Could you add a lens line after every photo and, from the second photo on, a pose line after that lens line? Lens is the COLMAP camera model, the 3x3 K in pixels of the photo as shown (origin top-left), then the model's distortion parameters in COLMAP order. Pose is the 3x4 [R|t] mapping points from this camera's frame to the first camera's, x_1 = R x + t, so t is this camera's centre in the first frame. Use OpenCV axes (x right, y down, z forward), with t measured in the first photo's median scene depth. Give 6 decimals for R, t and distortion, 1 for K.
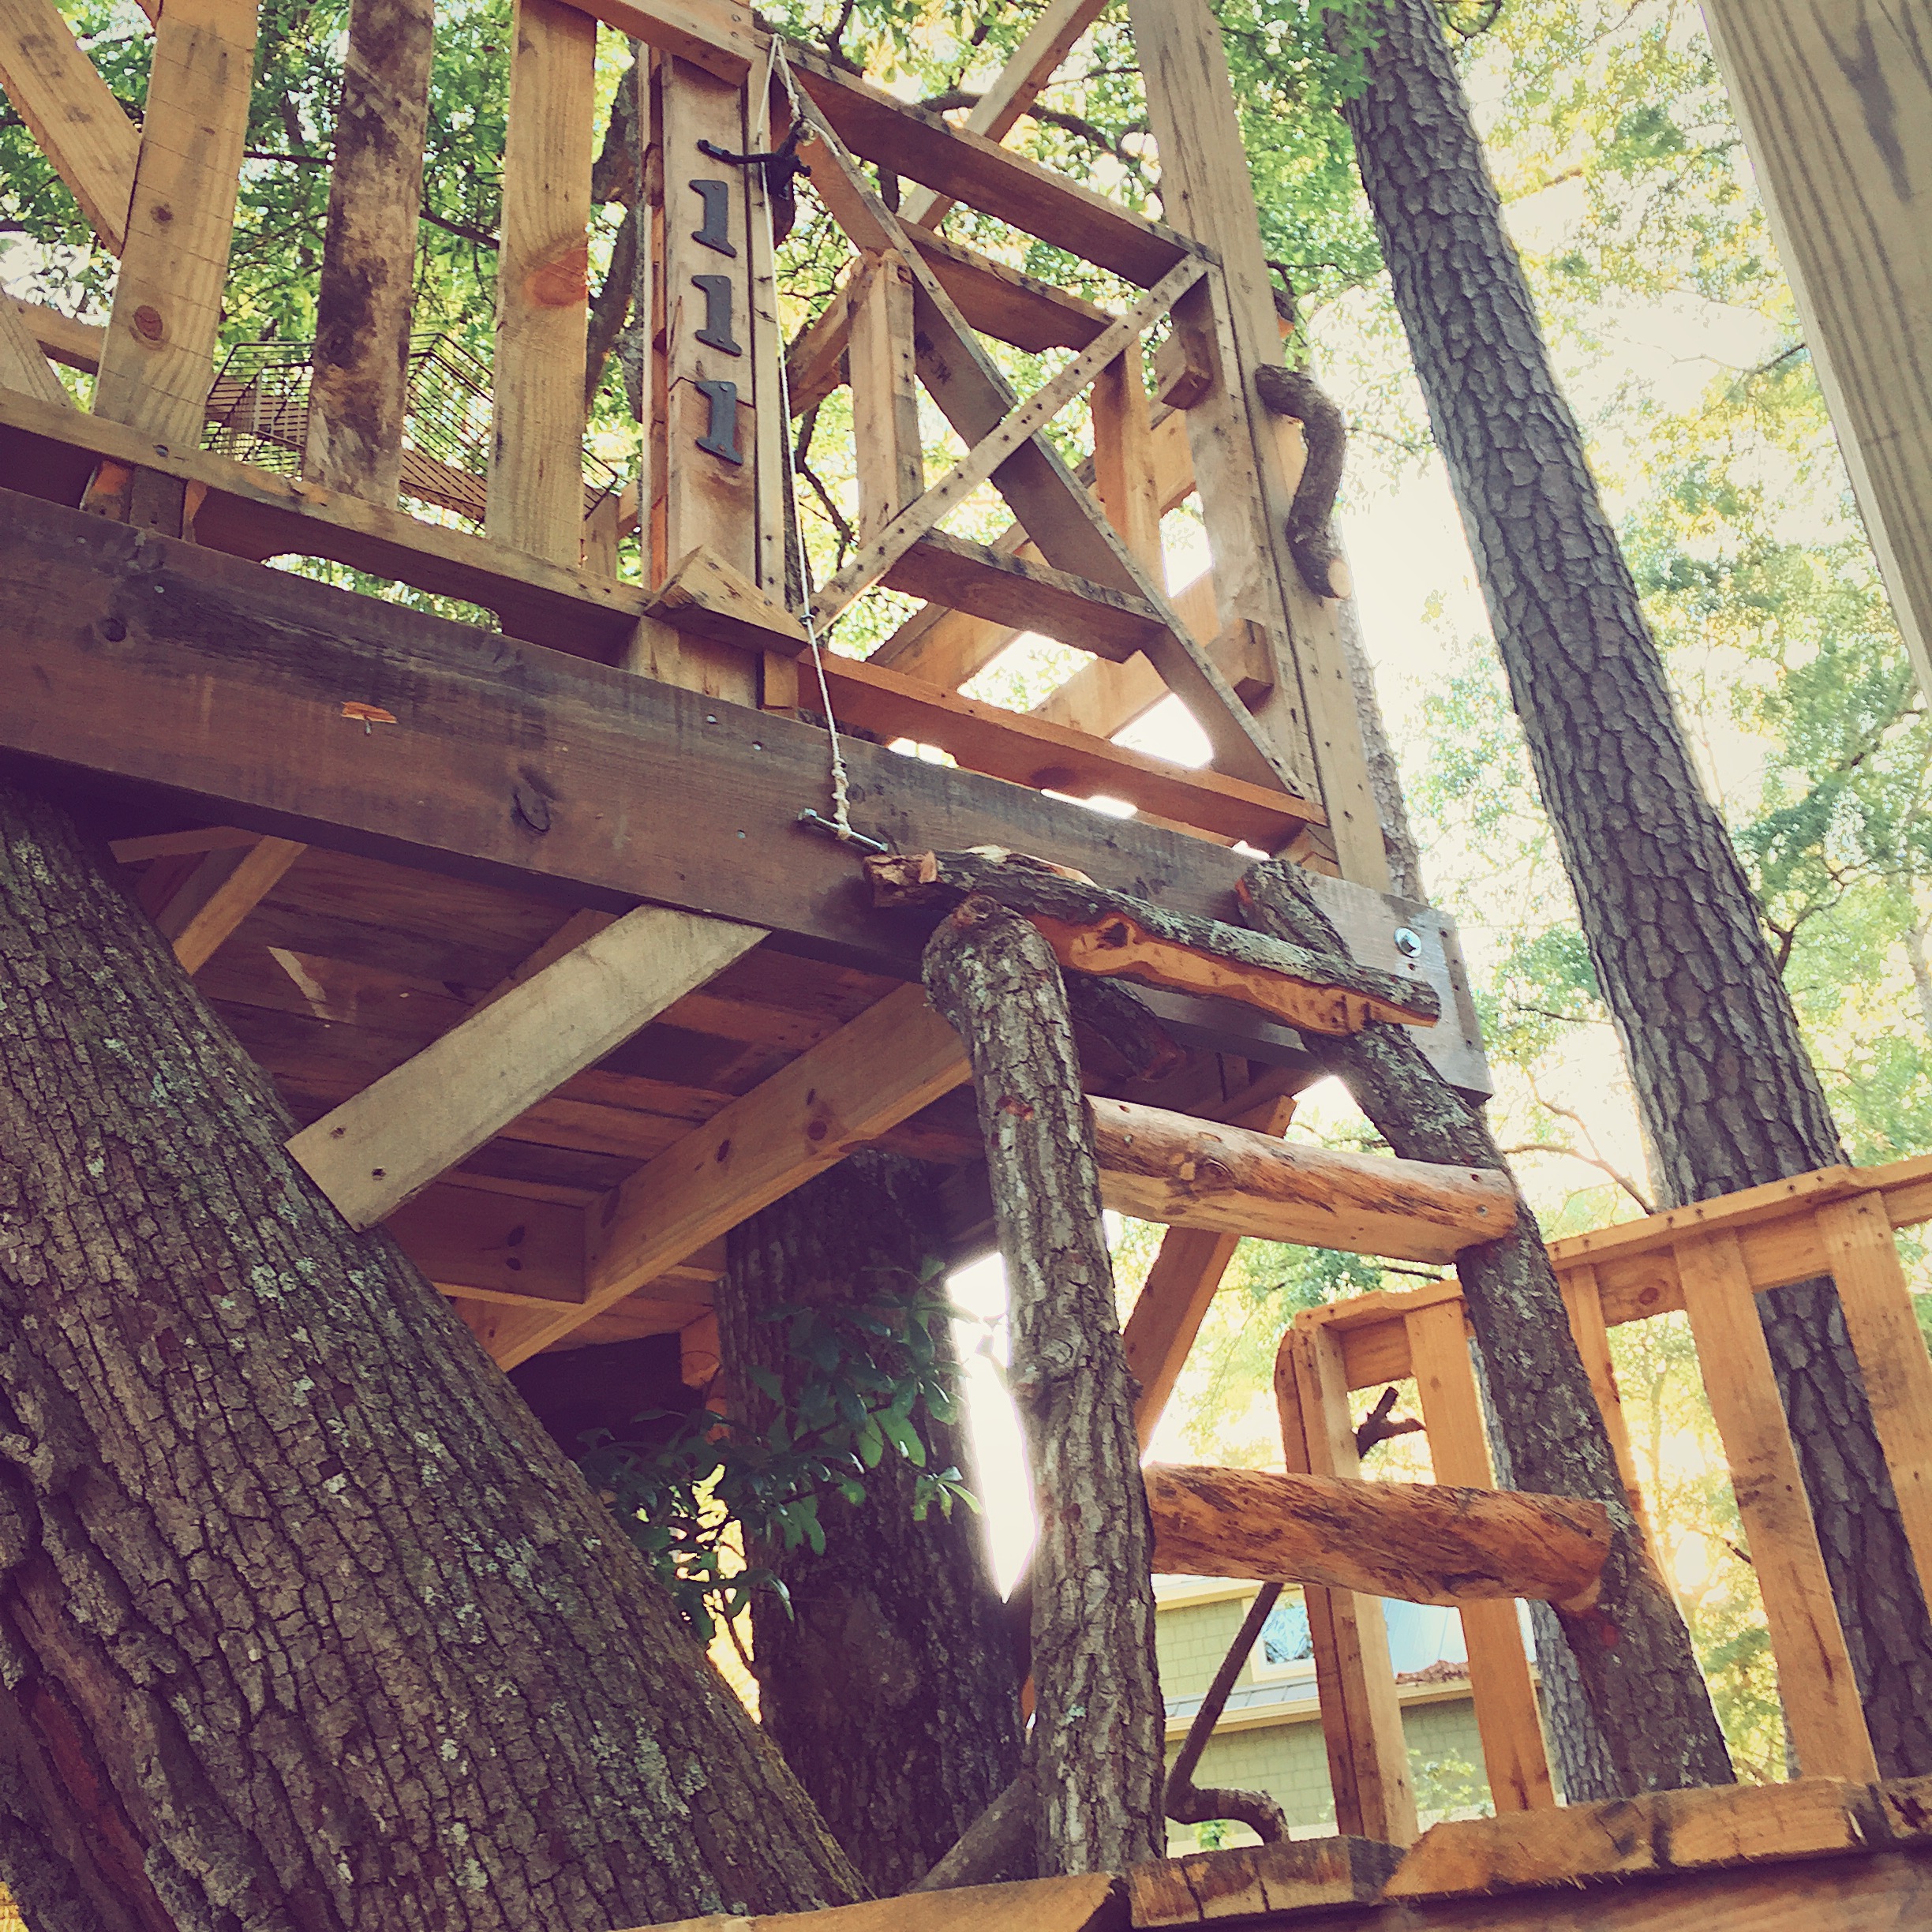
lens RADIAL K [[2269.0, 0, 966.0], [0, 2269.0, 966.0], [0, 0, 1]] dist [-0.040002, 0.067670]
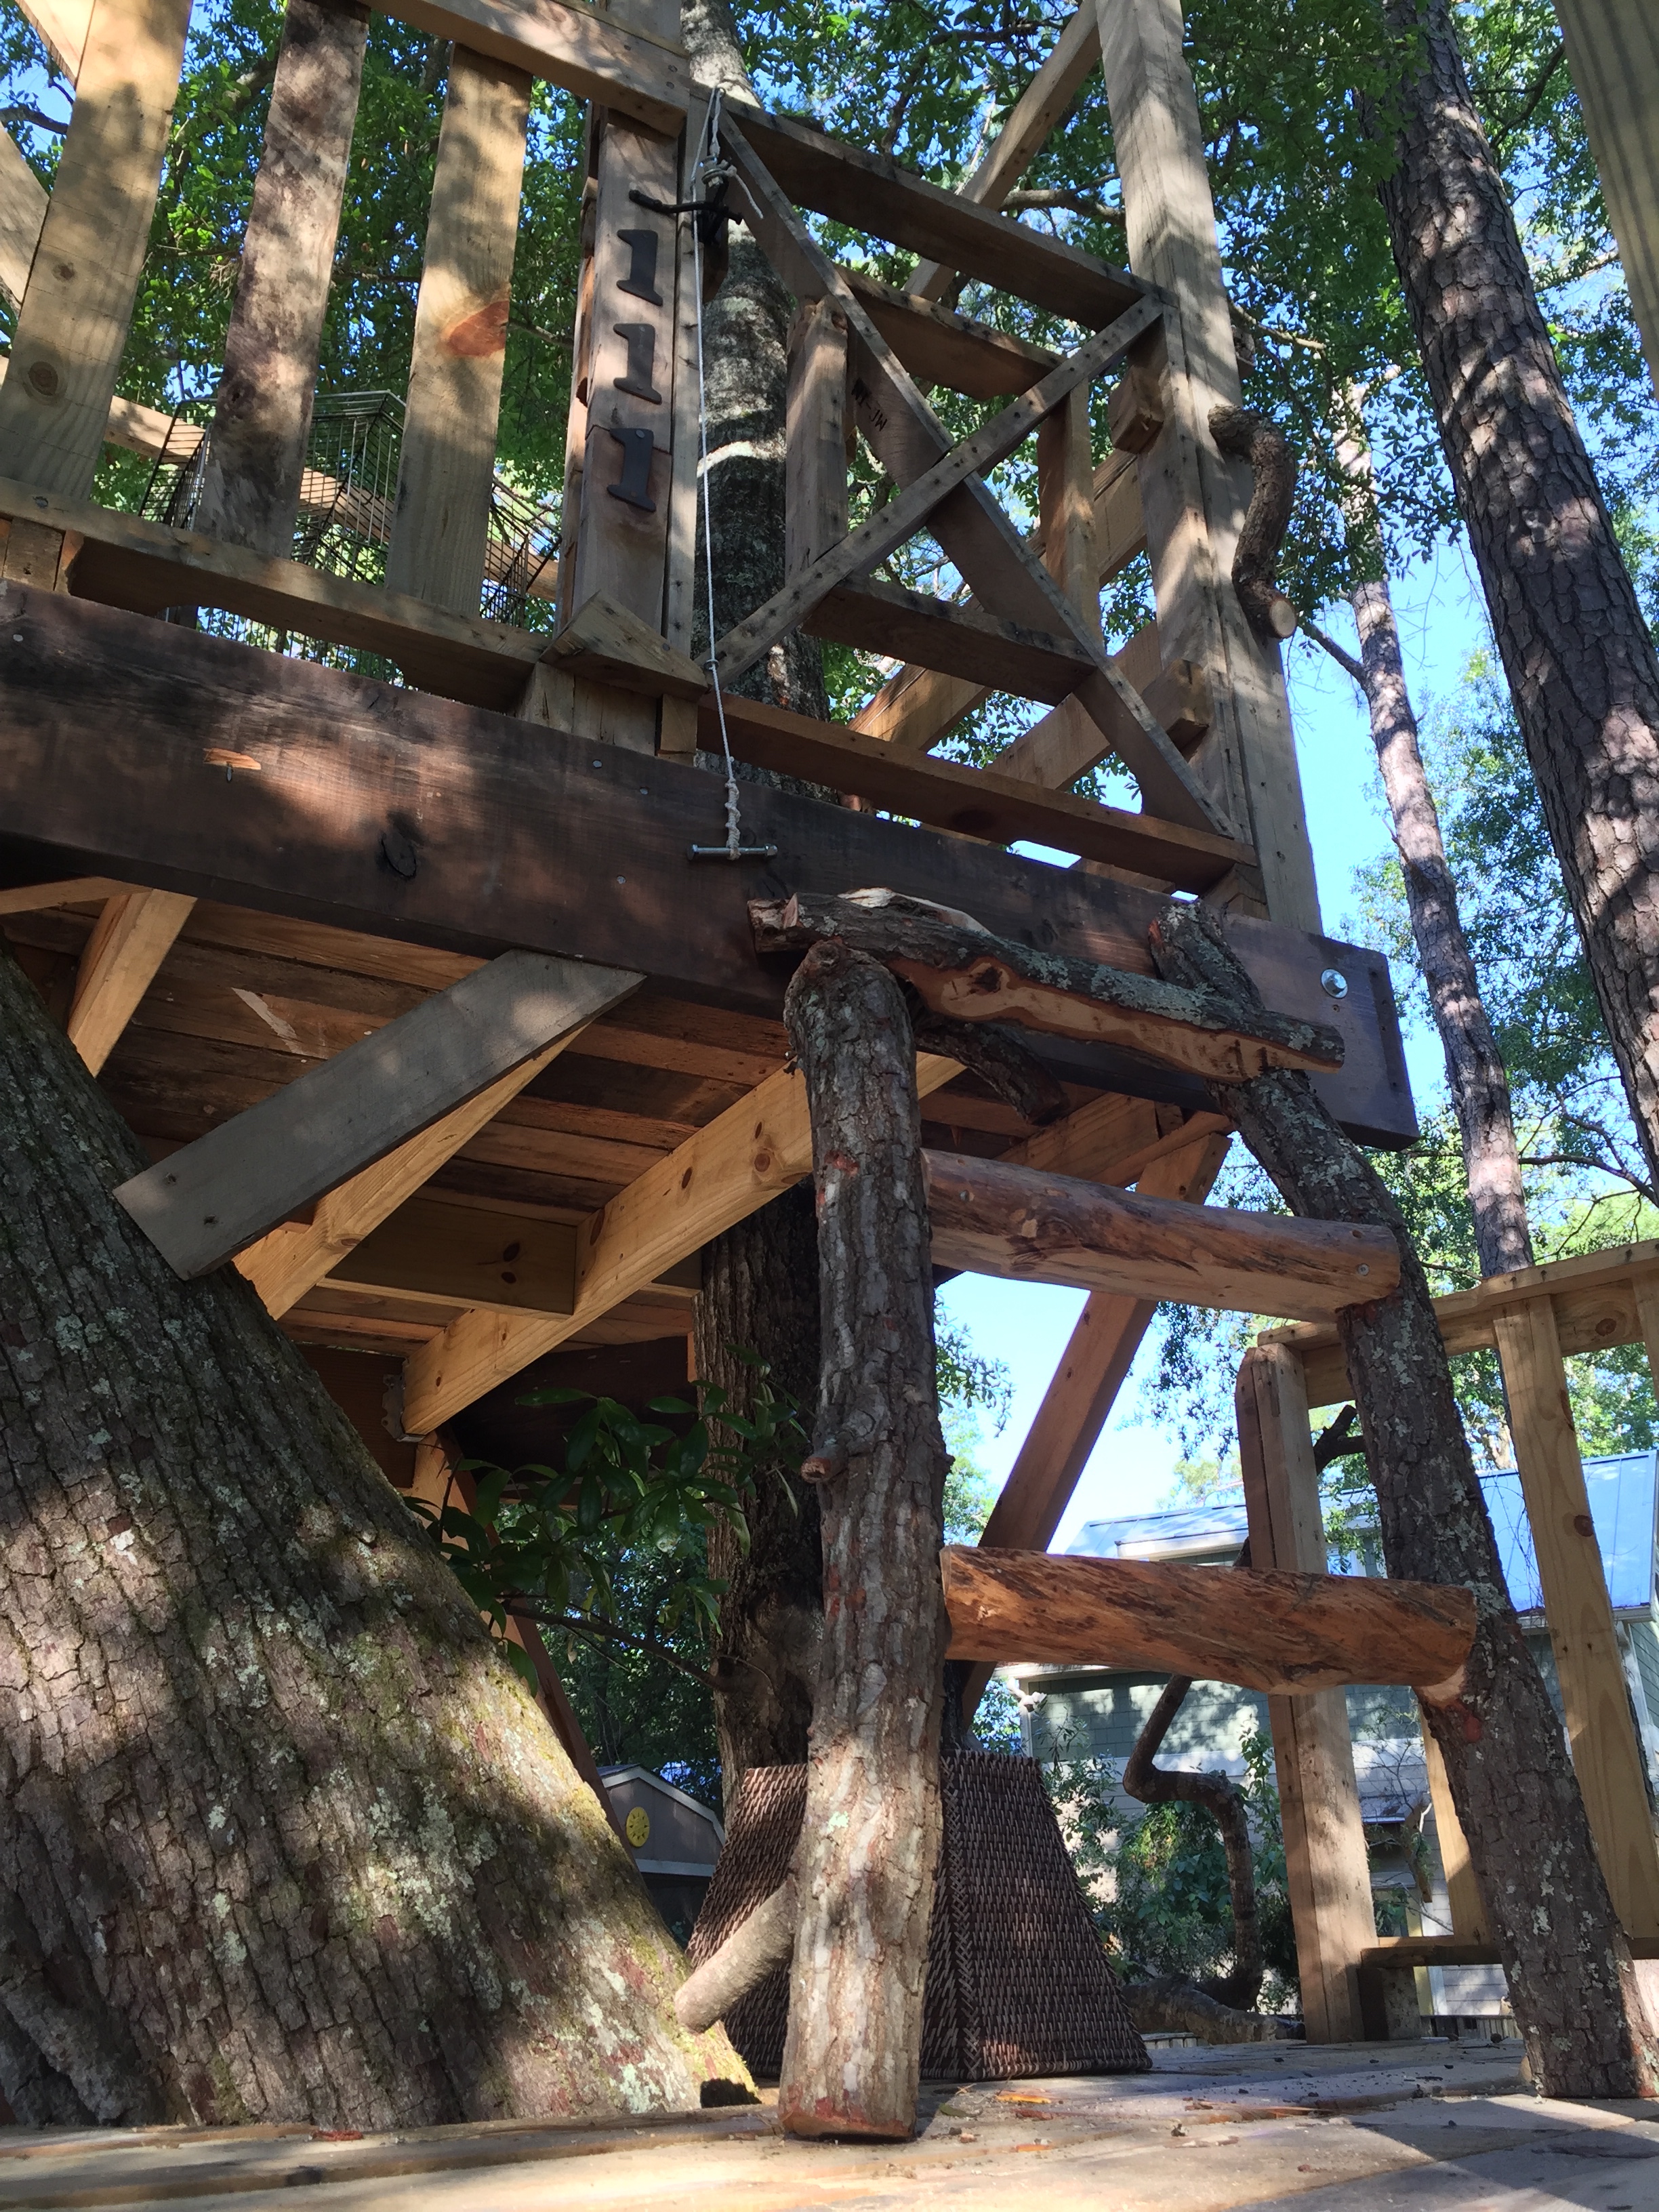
lens RADIAL K [[1935.4, 0, 829.5], [0, 1935.4, 1106.0], [0, 0, 1]] dist [0.005811, -0.031700]
pose [[0.992501, 0.007948, -0.121978, 0.120168], [-0.000722, 0.998248, 0.059165, -0.010406], [0.122235, -0.058634, 0.990768, 0.192063]]
